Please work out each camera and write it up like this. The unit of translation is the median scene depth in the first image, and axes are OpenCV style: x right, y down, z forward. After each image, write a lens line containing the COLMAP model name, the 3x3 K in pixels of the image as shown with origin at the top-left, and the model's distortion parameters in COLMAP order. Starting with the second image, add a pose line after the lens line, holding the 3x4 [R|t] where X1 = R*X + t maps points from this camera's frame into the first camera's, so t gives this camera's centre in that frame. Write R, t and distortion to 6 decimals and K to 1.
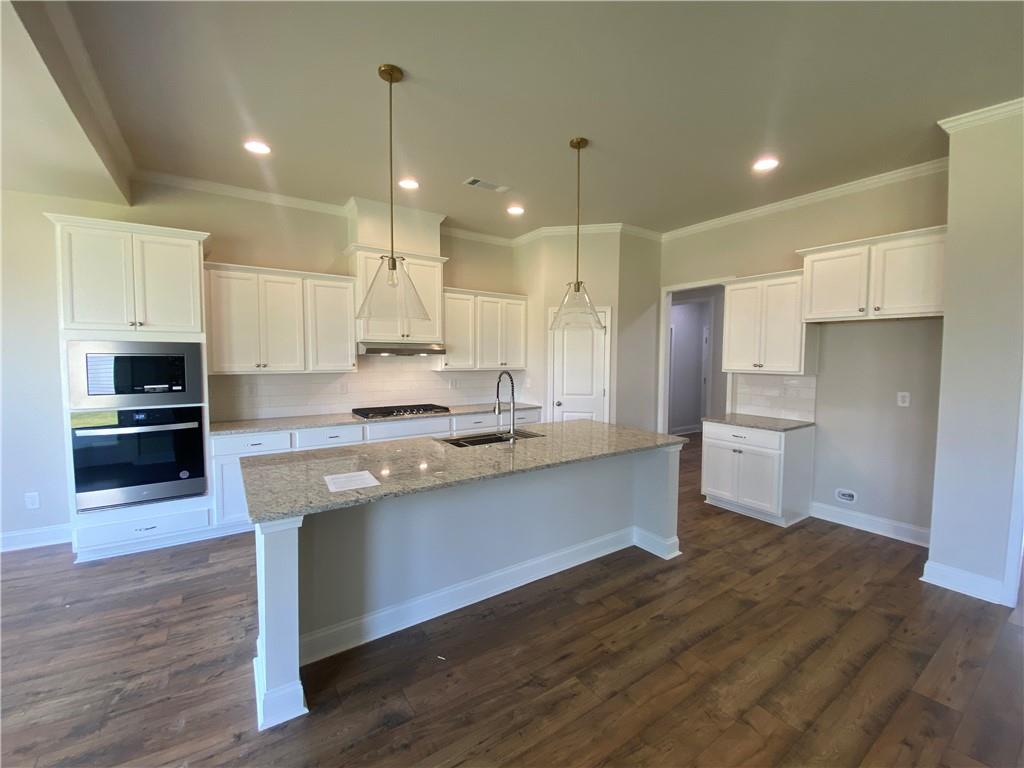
lens RADIAL K [[423.7, 0, 509.2], [0, 423.7, 380.3], [0, 0, 1]] dist [-0.000854, -0.005454]
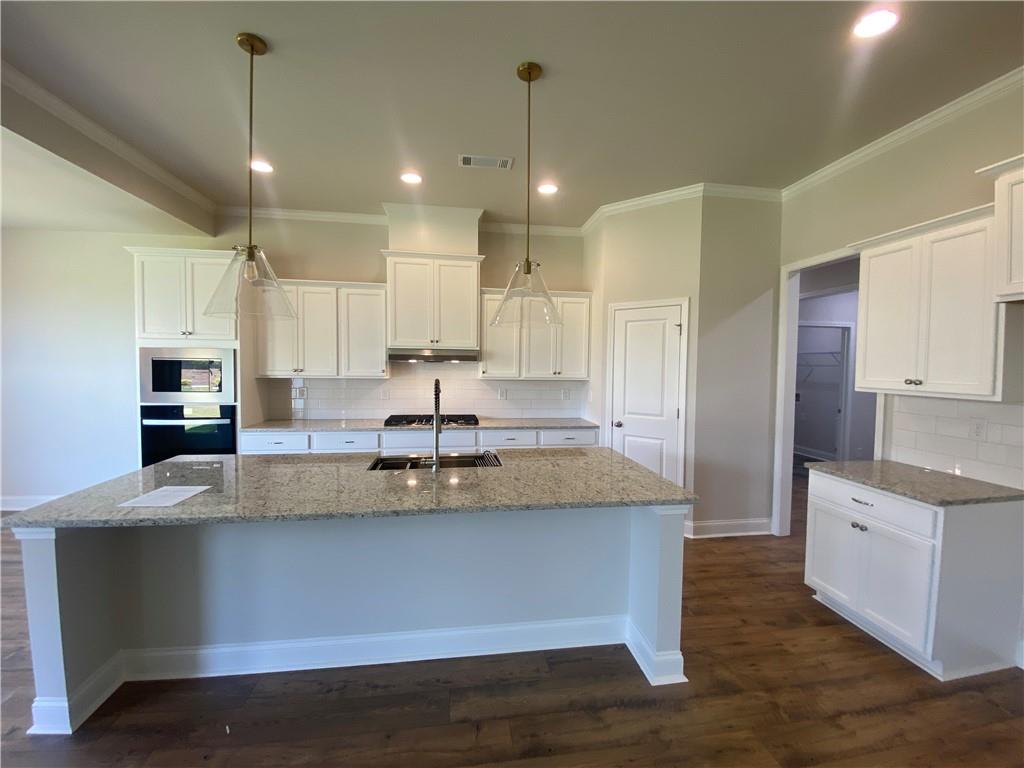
lens RADIAL K [[413.3, 0, 512.2], [0, 413.3, 380.4], [0, 0, 1]] dist [0.001249, -0.010624]
pose [[0.901439, 0.023519, -0.432266, 0.417423], [-0.033210, 0.999338, -0.014885, -0.013005], [0.431630, 0.027774, 0.901623, 0.326830]]
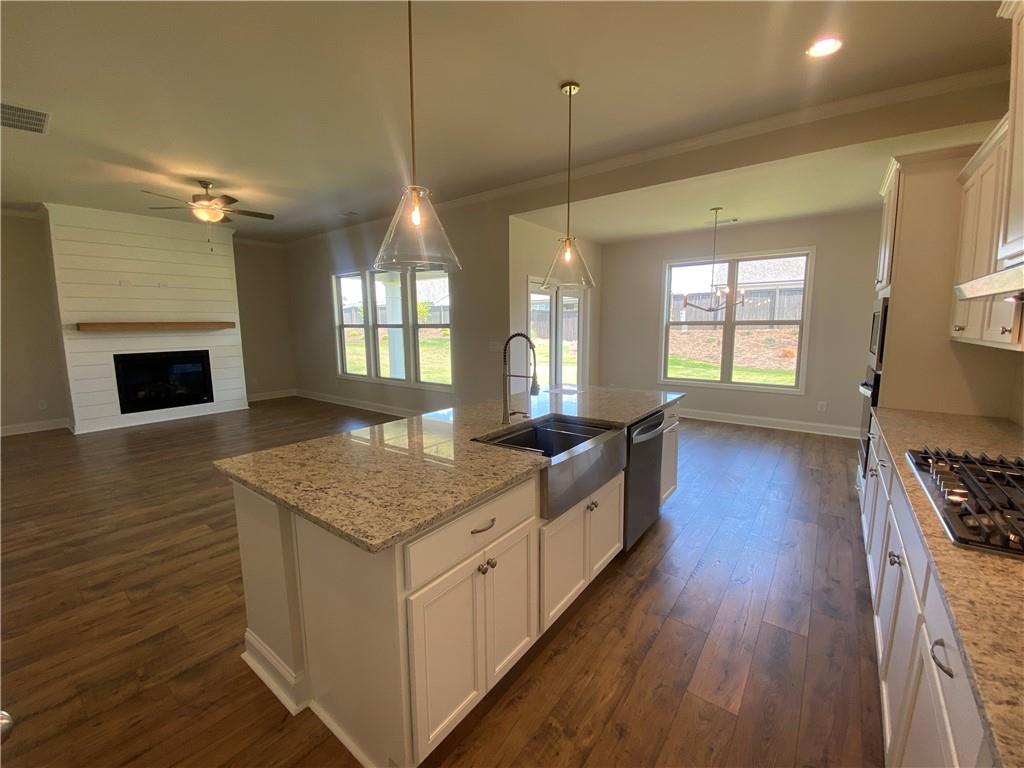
lens RADIAL K [[413.3, 0, 511.5], [0, 413.3, 382.3], [0, 0, 1]] dist [0.001249, -0.010624]
pose [[-0.948262, 0.046403, -0.314081, 0.210290], [-0.013609, 0.982412, 0.186230, -0.065888], [0.317198, 0.180869, -0.930952, 1.552586]]
